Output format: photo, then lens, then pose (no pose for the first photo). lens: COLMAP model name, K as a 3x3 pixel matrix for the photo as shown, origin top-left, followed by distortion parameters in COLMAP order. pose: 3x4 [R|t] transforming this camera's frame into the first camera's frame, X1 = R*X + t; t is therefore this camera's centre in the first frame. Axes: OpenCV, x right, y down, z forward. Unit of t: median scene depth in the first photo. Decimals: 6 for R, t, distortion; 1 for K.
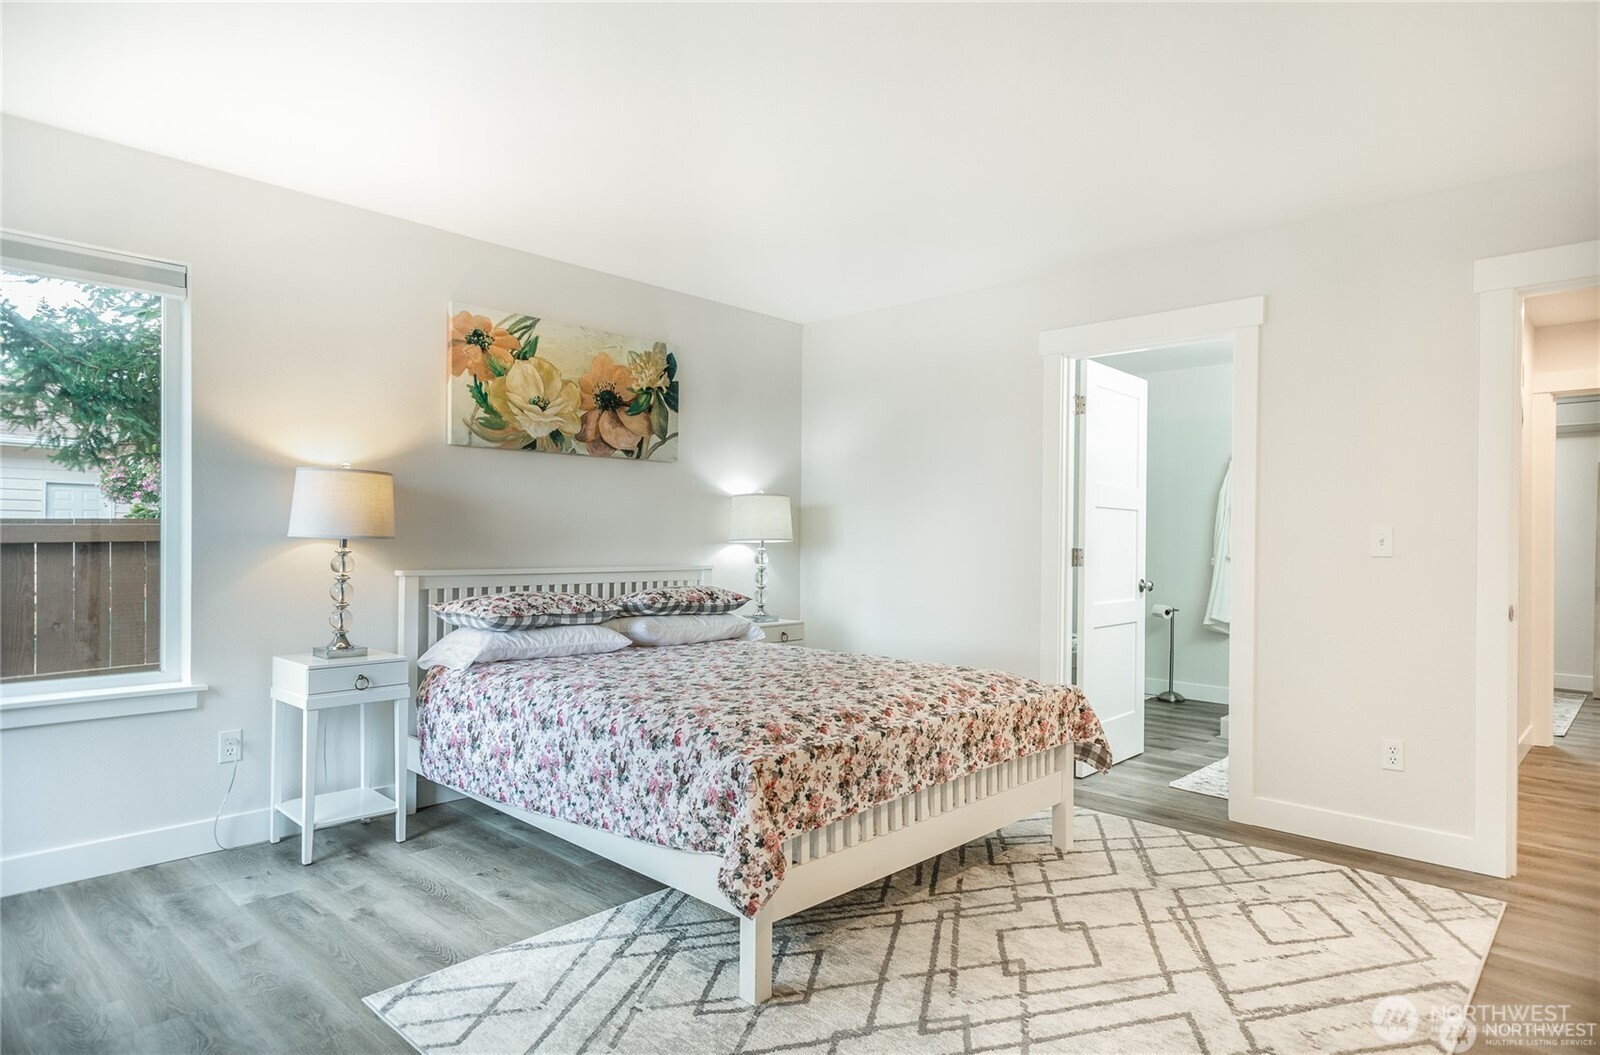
lens RADIAL K [[916.3, 0, 800.0], [0, 916.3, 527.5], [0, 0, 1]] dist [0.002993, 0.000222]
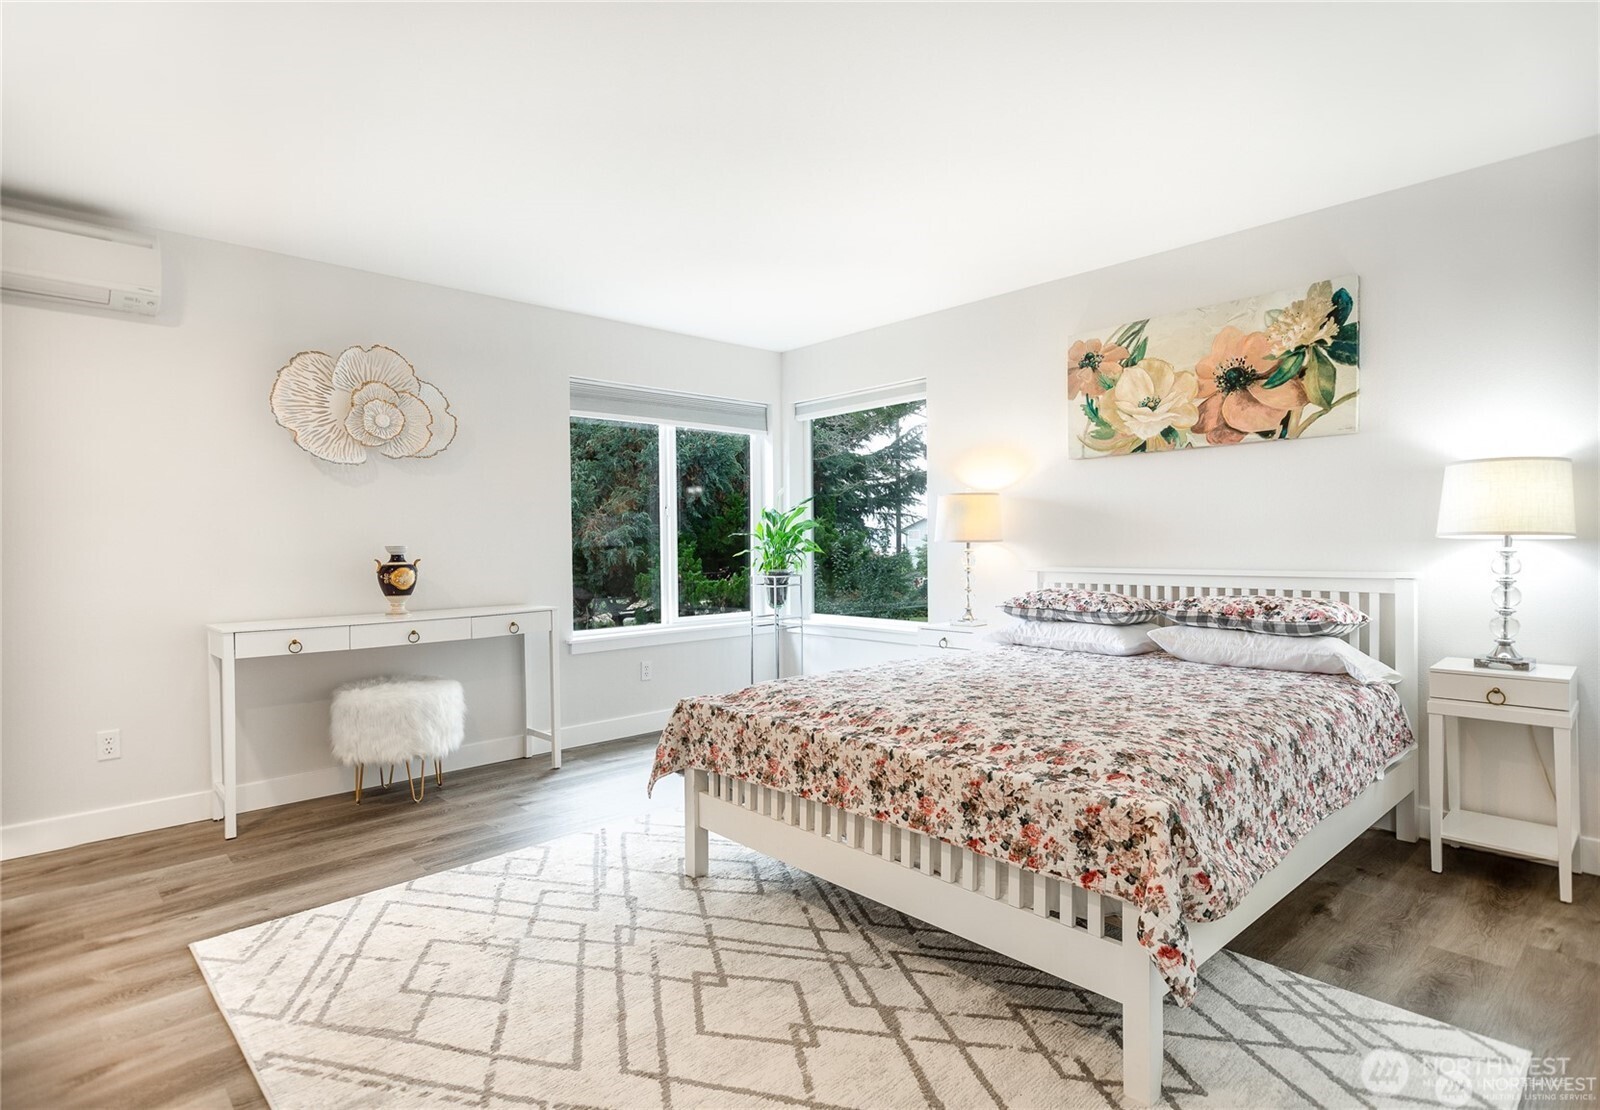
lens RADIAL K [[810.8, 0, 800.0], [0, 810.8, 555.0], [0, 0, 1]] dist [0.015775, 0.000092]
pose [[-0.053391, 0.004828, -0.998562, 0.624820], [0.022364, 0.999743, 0.003638, 0.017626], [0.998323, -0.022138, -0.053486, 0.663621]]
